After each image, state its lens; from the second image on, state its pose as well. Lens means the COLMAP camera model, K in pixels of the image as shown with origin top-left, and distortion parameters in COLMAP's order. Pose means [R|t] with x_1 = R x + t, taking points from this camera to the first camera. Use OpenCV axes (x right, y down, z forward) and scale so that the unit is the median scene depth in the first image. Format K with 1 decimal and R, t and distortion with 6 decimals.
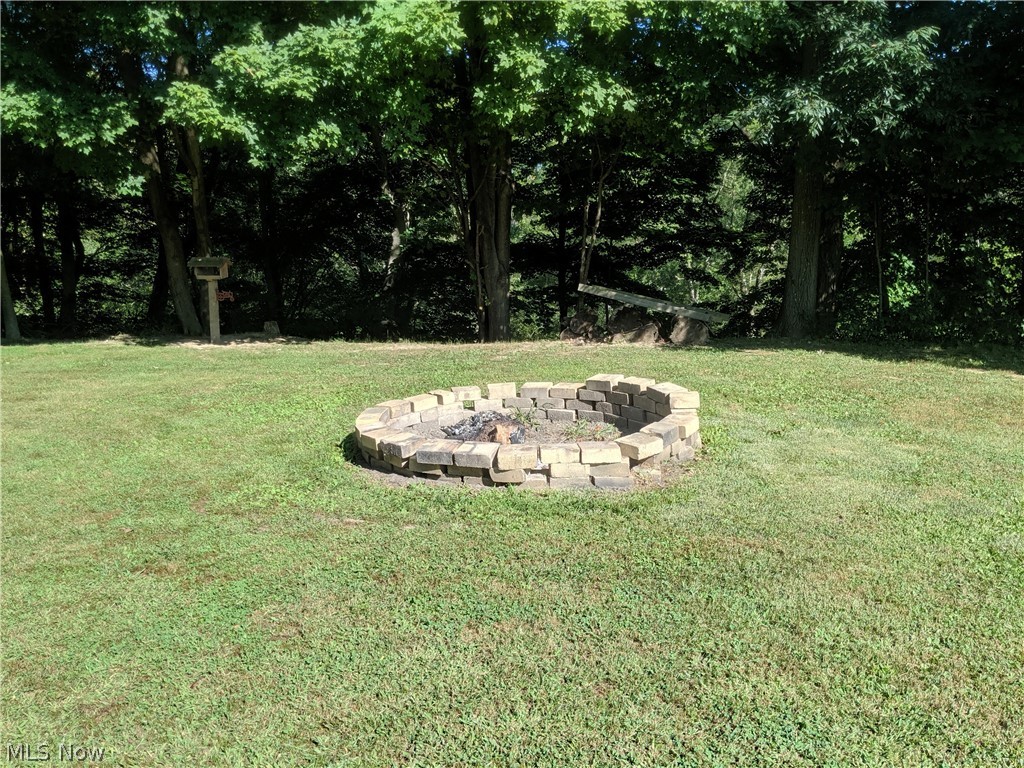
lens RADIAL K [[828.9, 0, 510.9], [0, 828.9, 384.8], [0, 0, 1]] dist [0.038652, -0.071552]
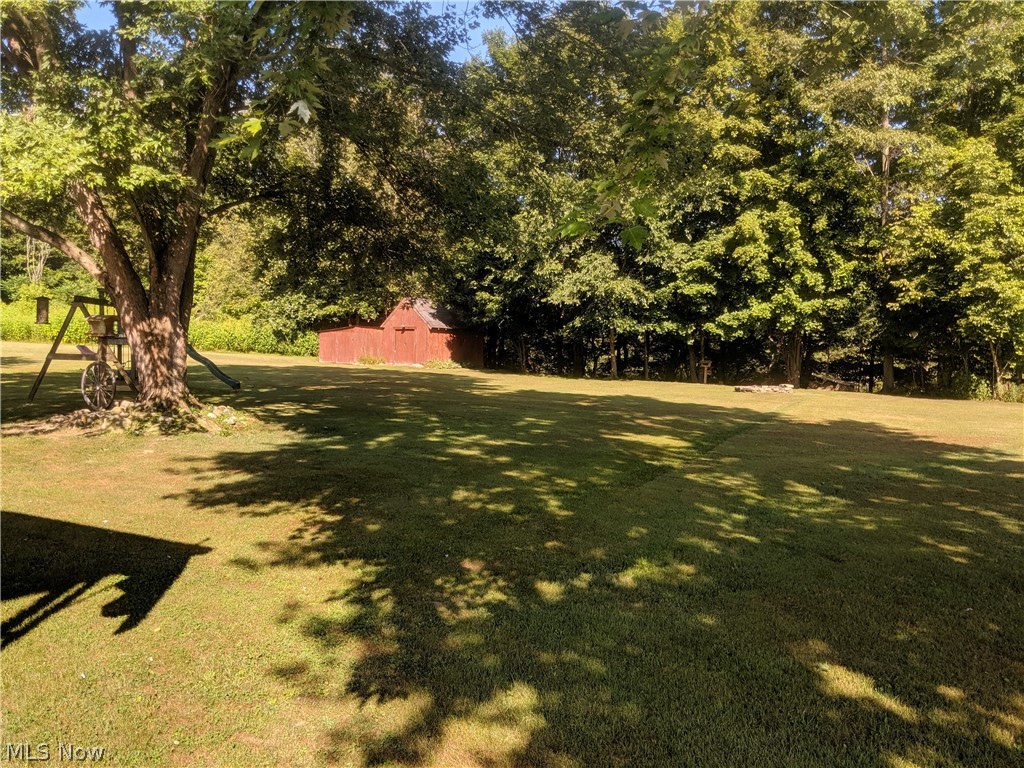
lens RADIAL K [[828.9, 0, 508.6], [0, 828.9, 381.0], [0, 0, 1]] dist [0.038652, -0.071552]
pose [[0.862592, 0.055379, -0.502860, 0.930155], [-0.119447, 0.988182, -0.096070, 0.500900], [0.491597, 0.142934, 0.859012, -3.271002]]
